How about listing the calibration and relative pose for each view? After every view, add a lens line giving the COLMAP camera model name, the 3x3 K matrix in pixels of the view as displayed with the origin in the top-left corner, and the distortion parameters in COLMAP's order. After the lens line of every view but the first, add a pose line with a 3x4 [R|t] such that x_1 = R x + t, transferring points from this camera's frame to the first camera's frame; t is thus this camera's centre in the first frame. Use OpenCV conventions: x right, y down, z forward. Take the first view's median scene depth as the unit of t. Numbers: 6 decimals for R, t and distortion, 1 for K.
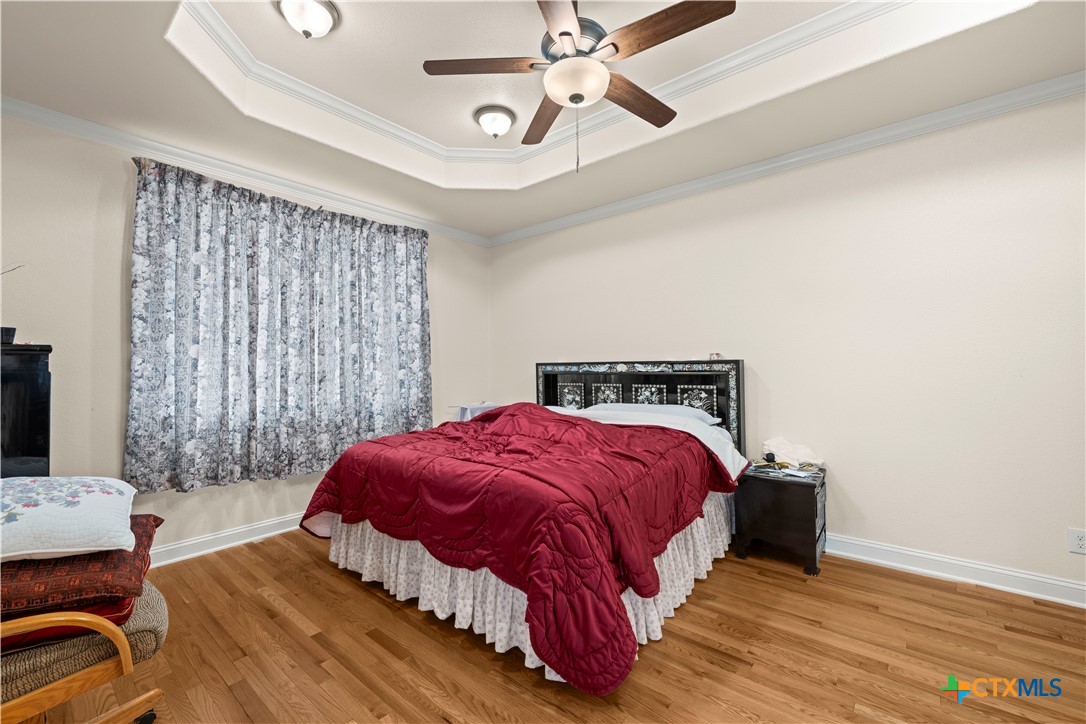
lens RADIAL K [[449.3, 0, 545.8], [0, 449.3, 357.6], [0, 0, 1]] dist [-0.002351, -0.000208]
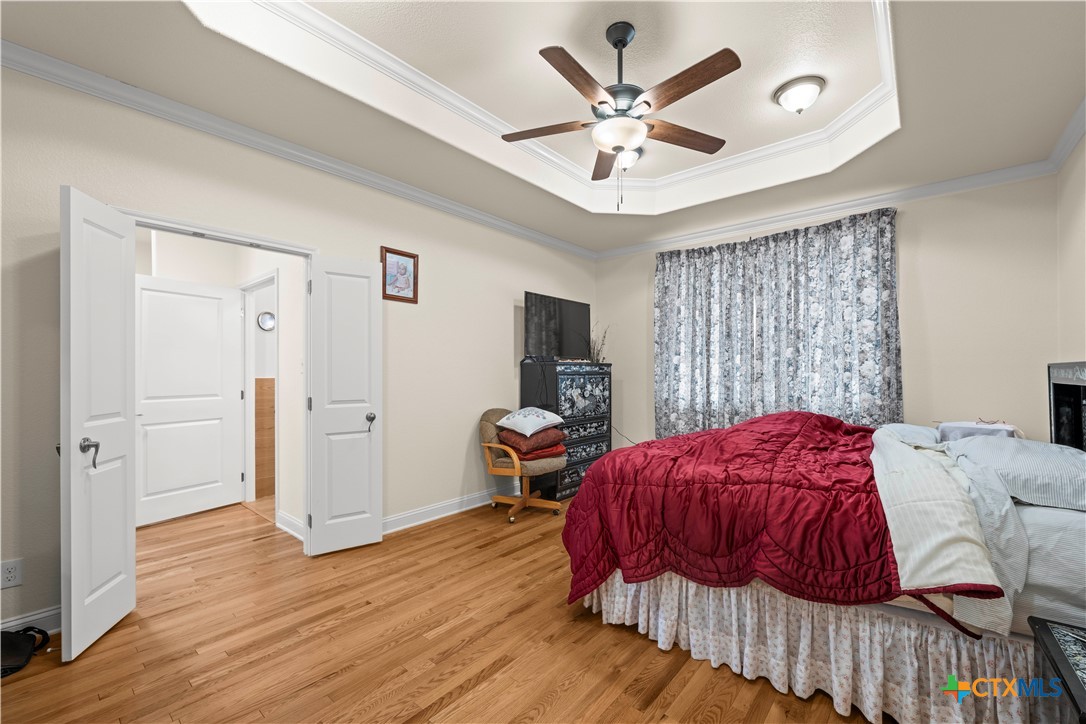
lens RADIAL K [[449.3, 0, 546.0], [0, 449.3, 370.2], [0, 0, 1]] dist [-0.002351, -0.000208]
pose [[-0.016655, -0.001167, -0.999861, 0.677689], [0.016433, 0.999864, -0.001441, 0.014324], [0.999726, -0.016455, -0.016634, 0.431576]]
